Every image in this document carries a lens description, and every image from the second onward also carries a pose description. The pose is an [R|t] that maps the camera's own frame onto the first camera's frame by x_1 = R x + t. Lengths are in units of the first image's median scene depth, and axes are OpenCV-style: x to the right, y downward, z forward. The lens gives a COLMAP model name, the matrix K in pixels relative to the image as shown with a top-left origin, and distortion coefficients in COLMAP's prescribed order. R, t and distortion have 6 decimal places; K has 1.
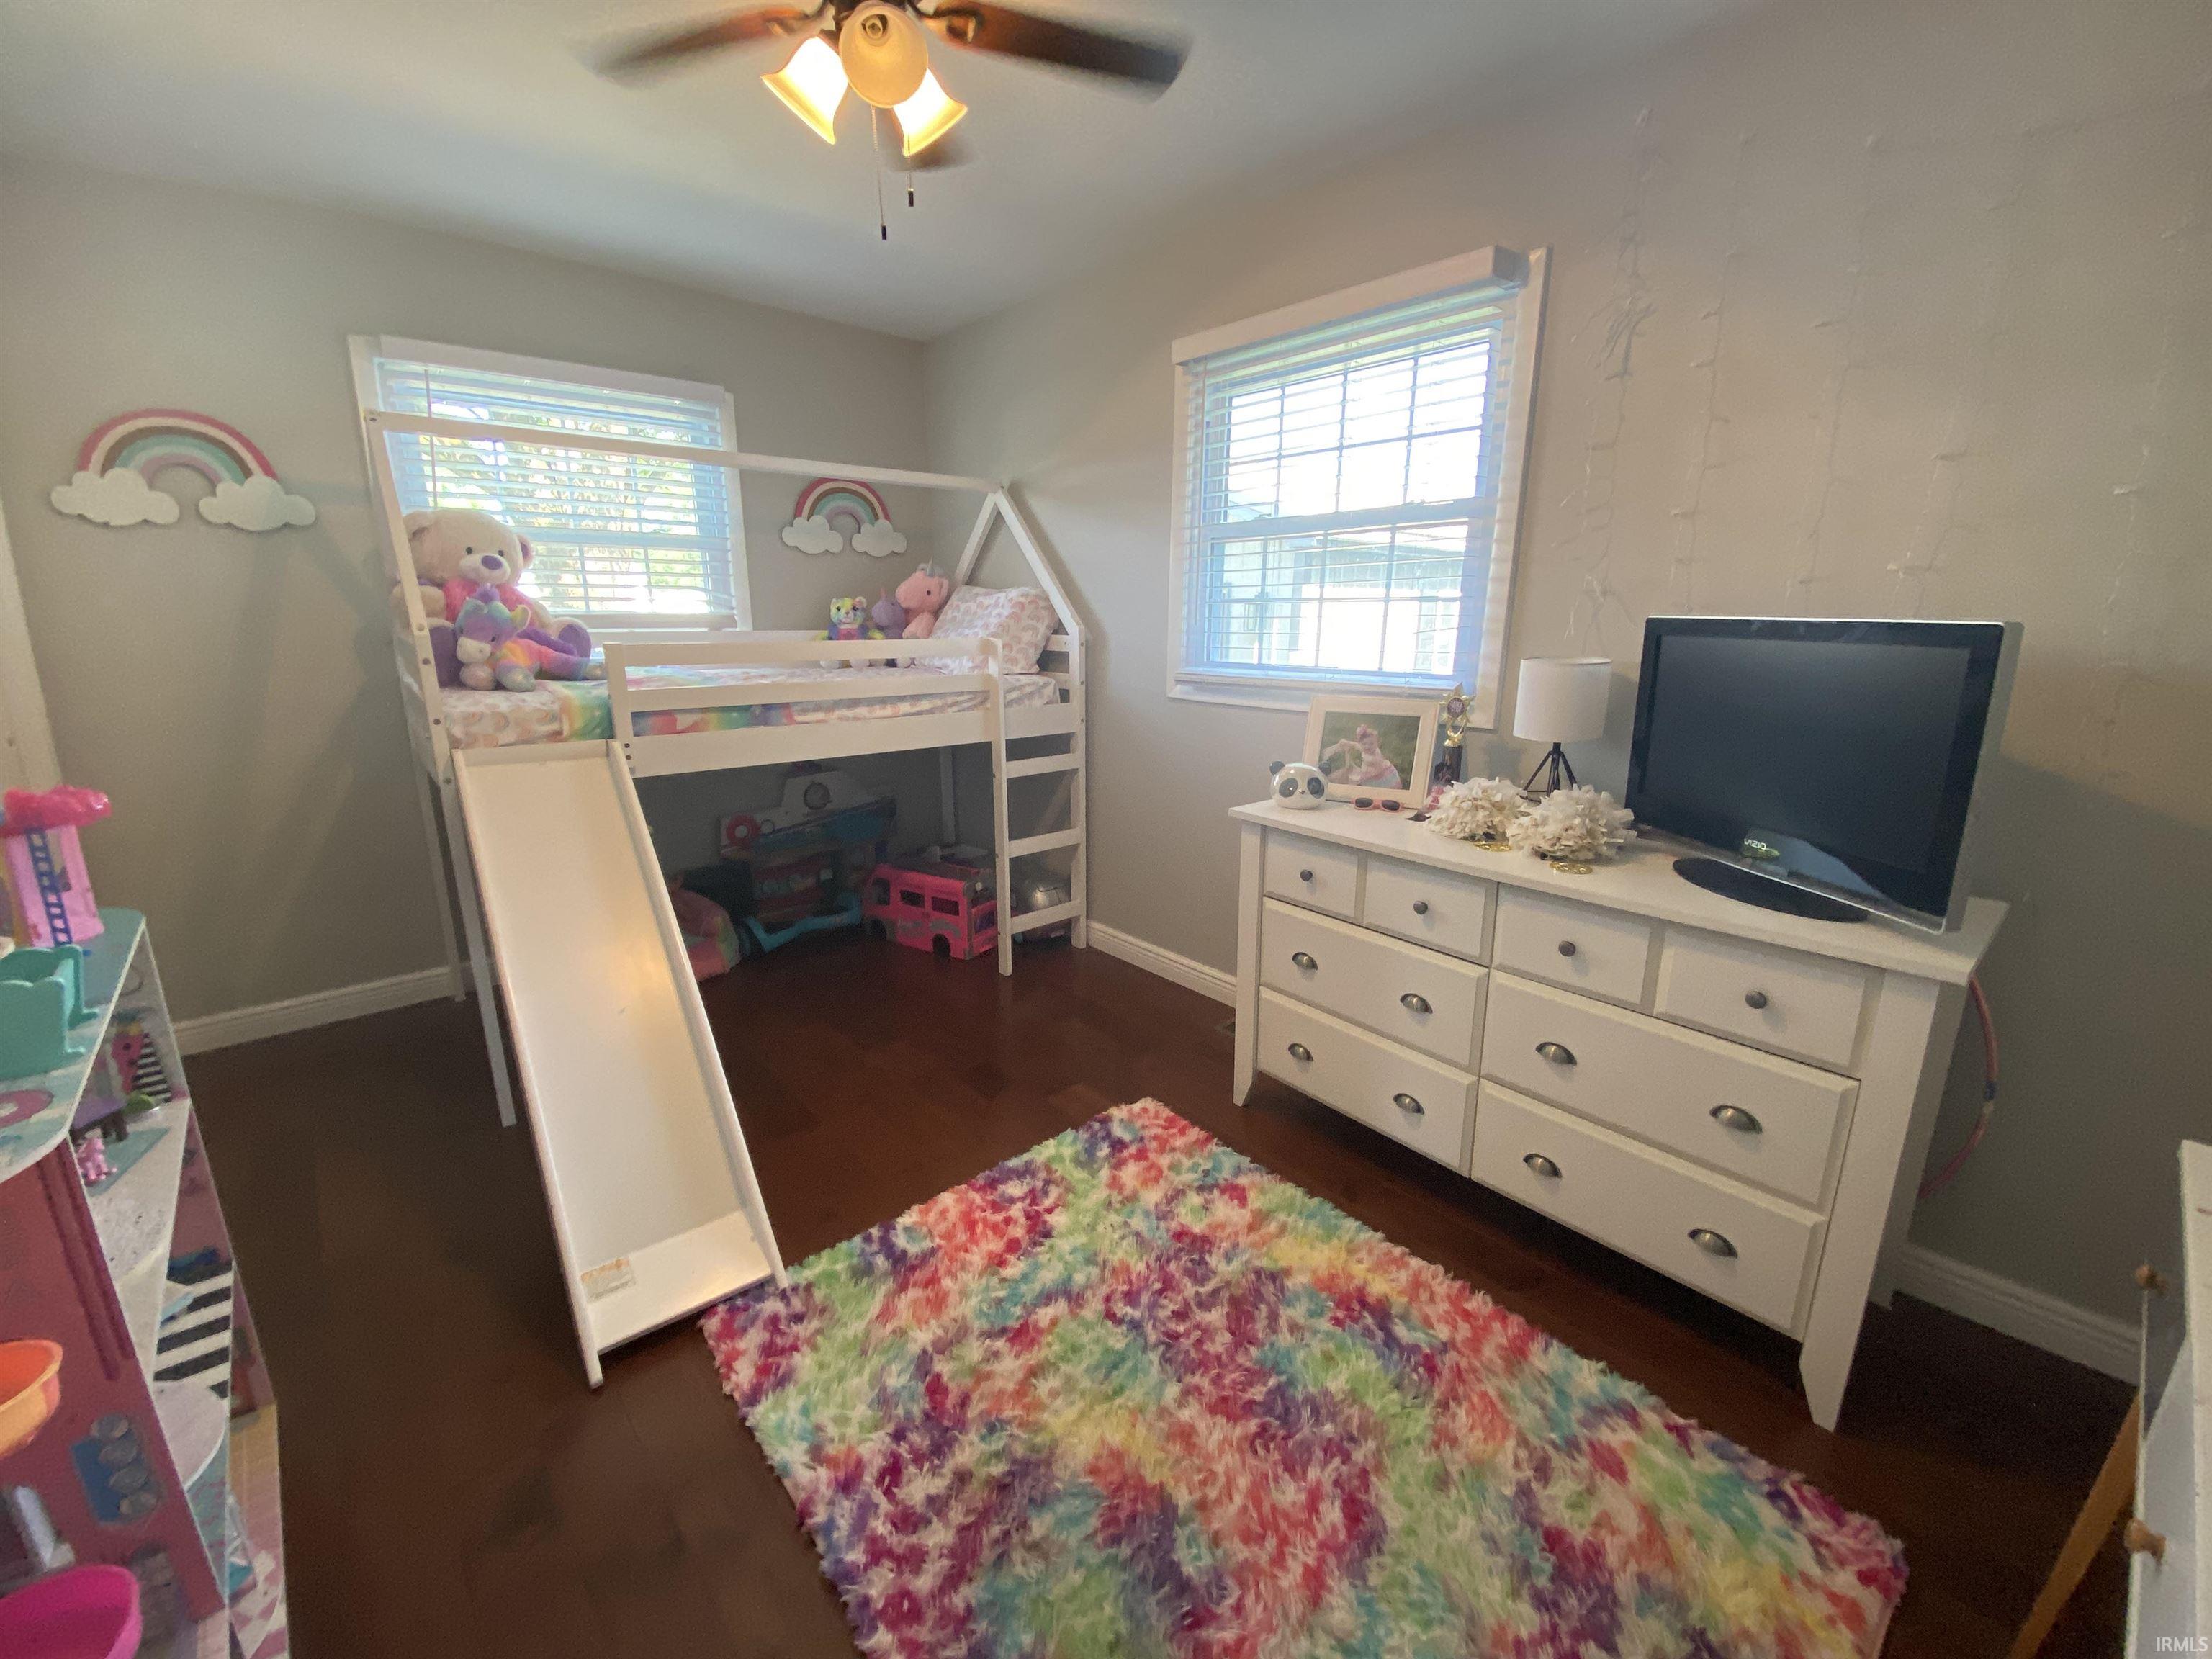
lens RADIAL K [[894.7, 0, 1100.6], [0, 894.7, 840.4], [0, 0, 1]] dist [0.008954, -0.009524]
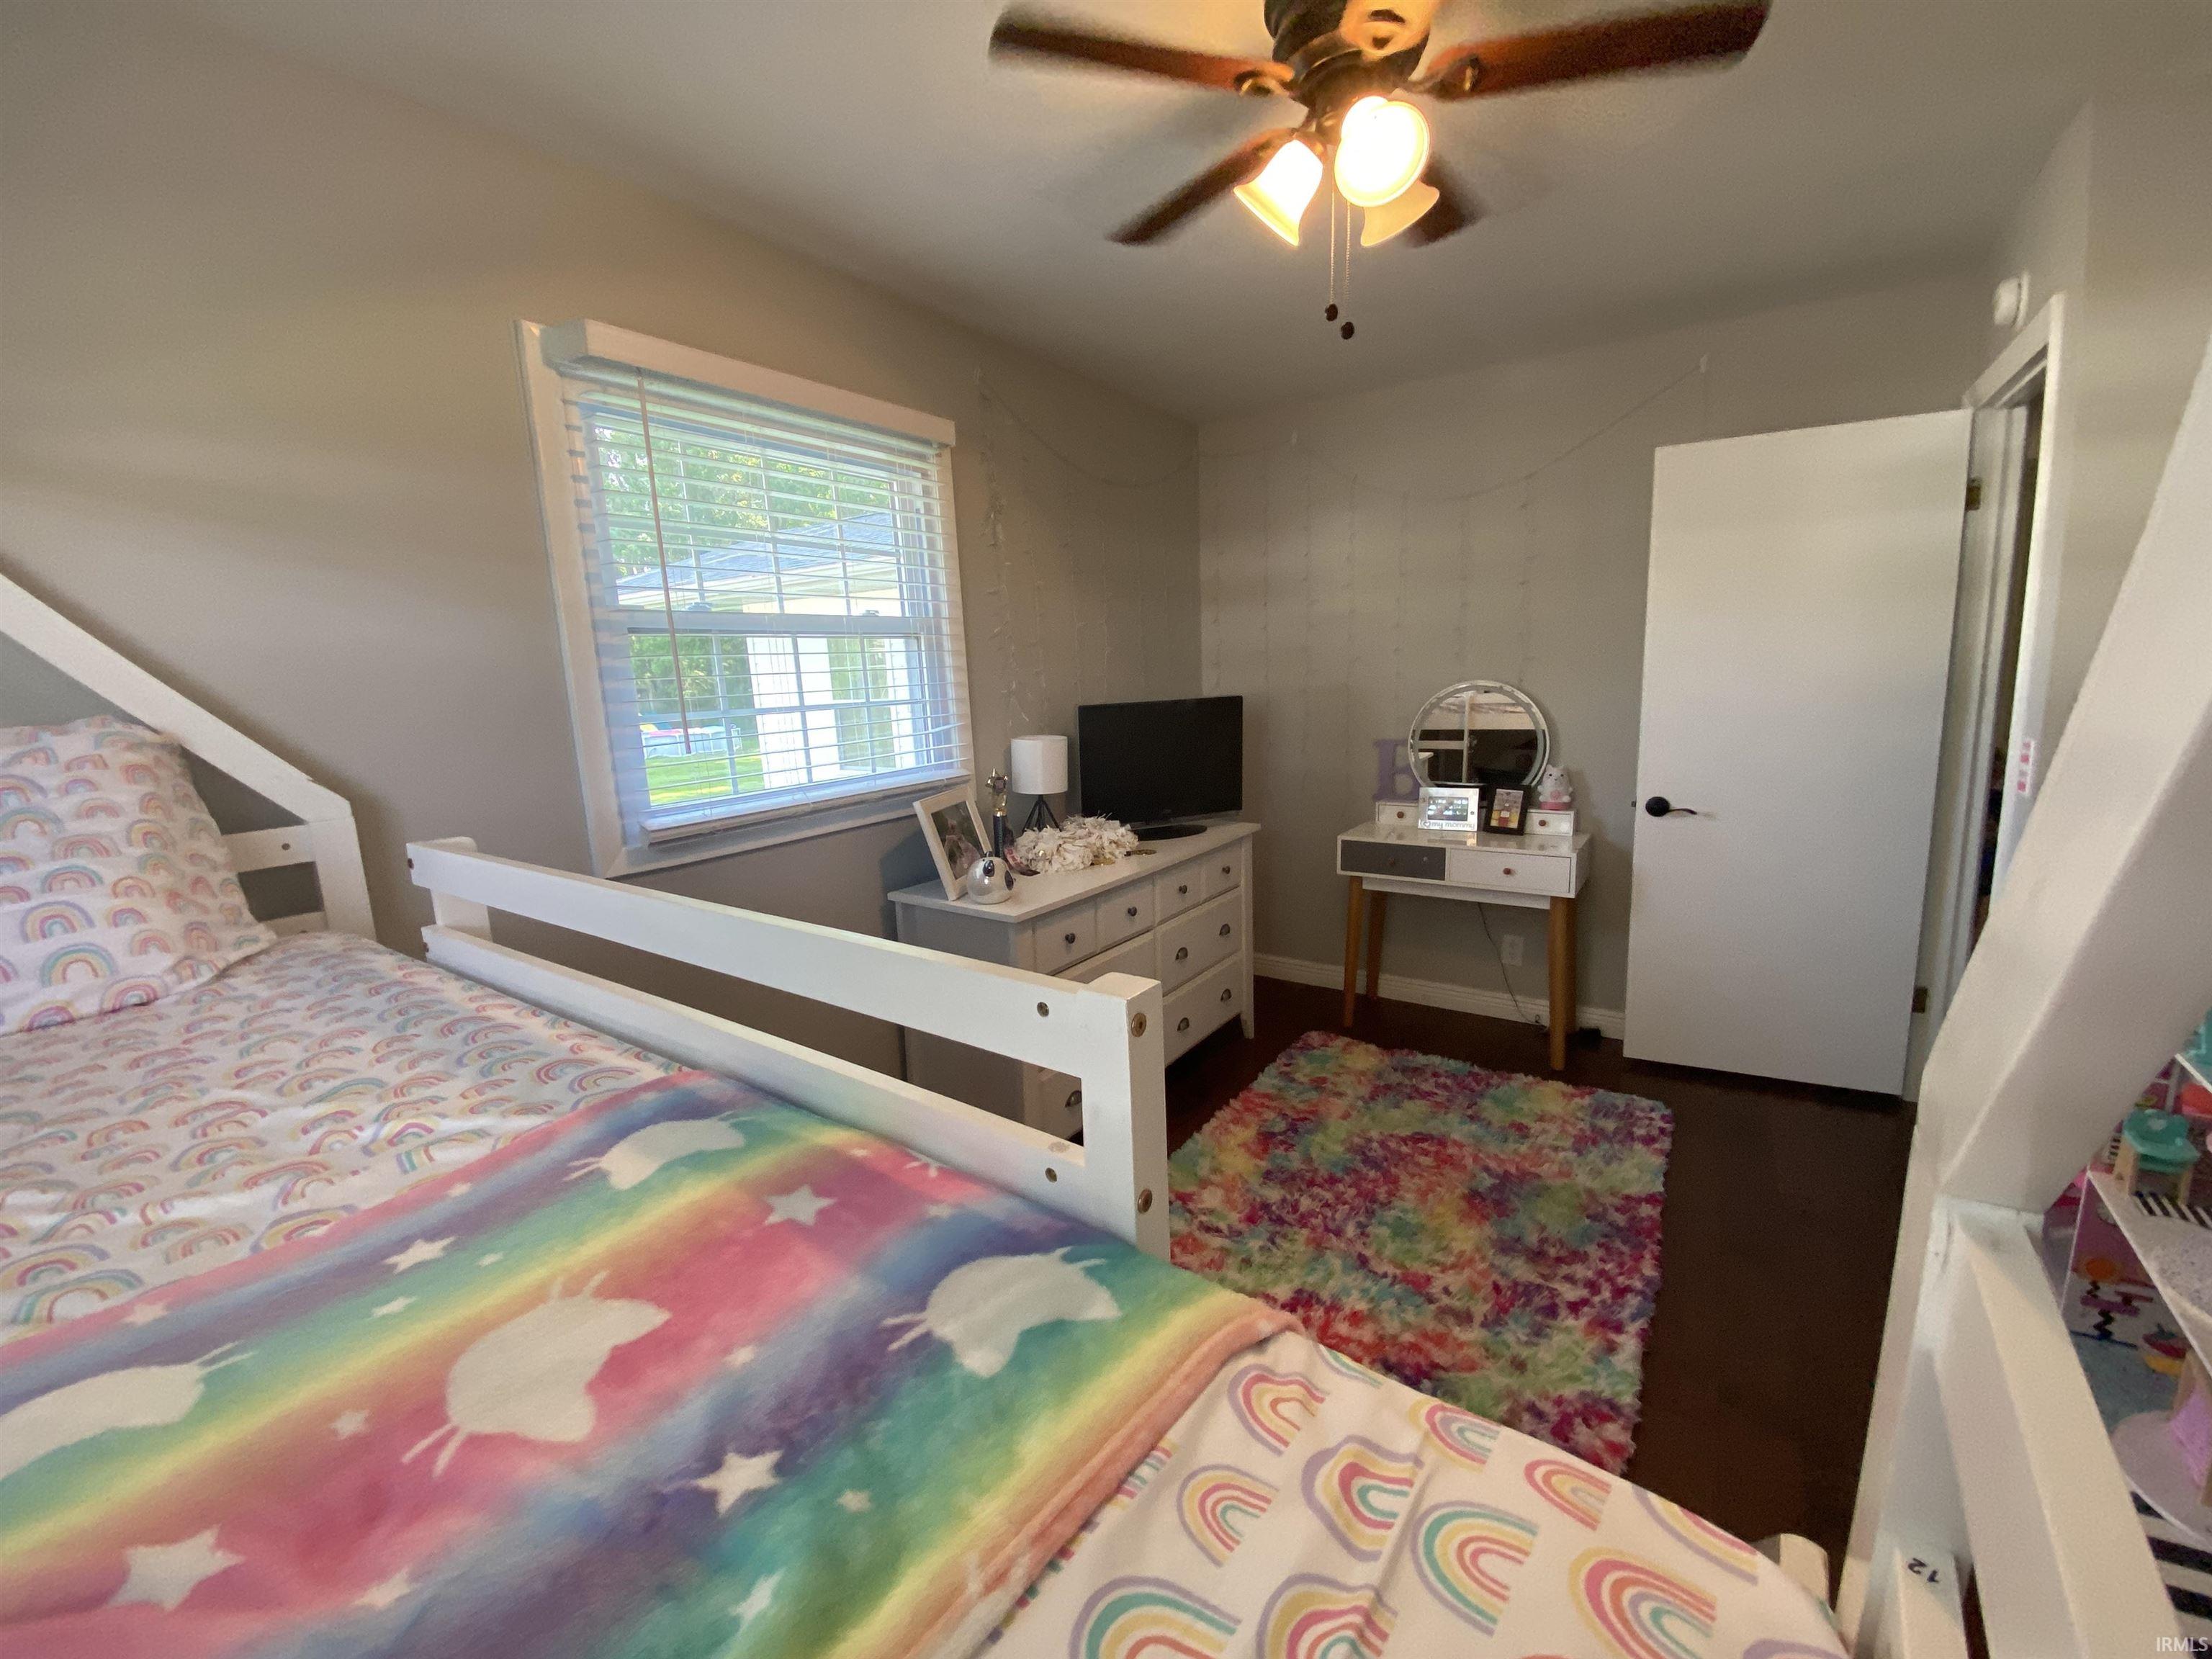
lens RADIAL K [[889.5, 0, 1108.2], [0, 889.5, 814.0], [0, 0, 1]] dist [0.005403, -0.011950]
pose [[-0.251641, -0.158037, 0.954830, -0.859491], [0.273978, 0.934589, 0.226892, -0.361525], [-0.928231, 0.318698, -0.191882, 1.168059]]
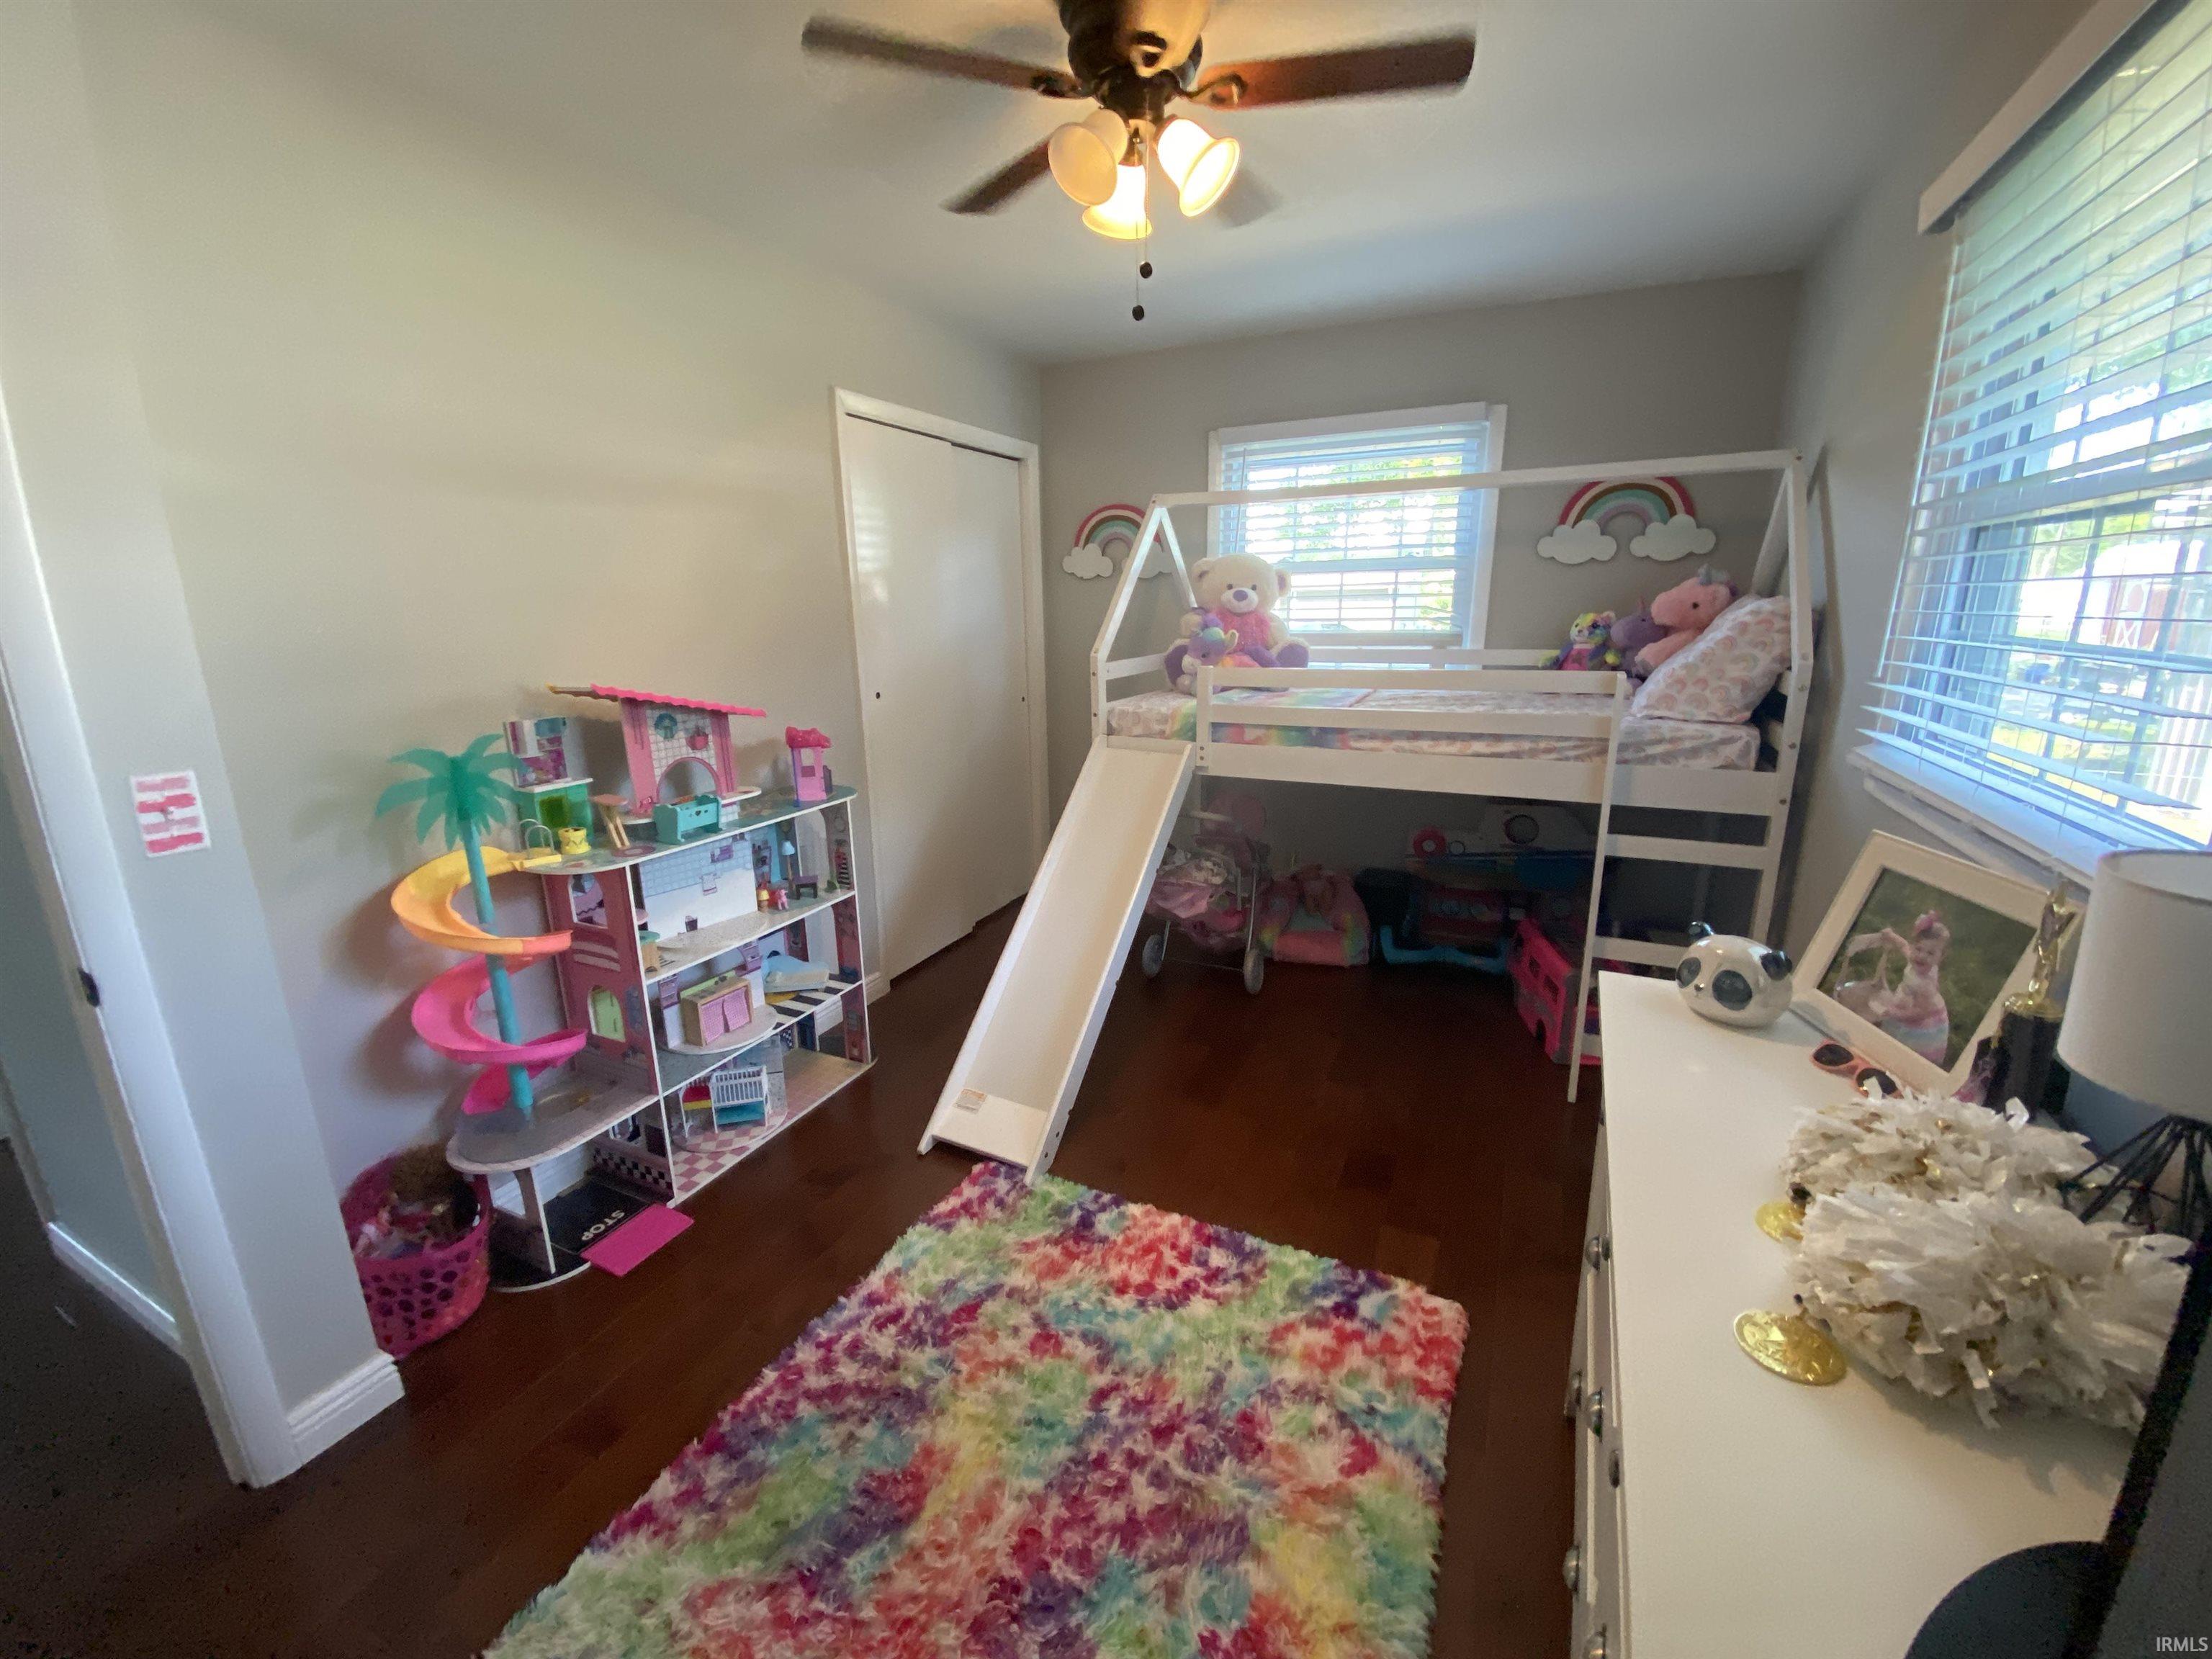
lens RADIAL K [[889.5, 0, 1102.7], [0, 889.5, 822.2], [0, 0, 1]] dist [0.005403, -0.011950]
pose [[0.383677, 0.210773, -0.899092, 0.622026], [-0.209833, 0.968036, 0.137392, -0.168169], [0.899312, 0.135945, 0.415640, 0.438636]]
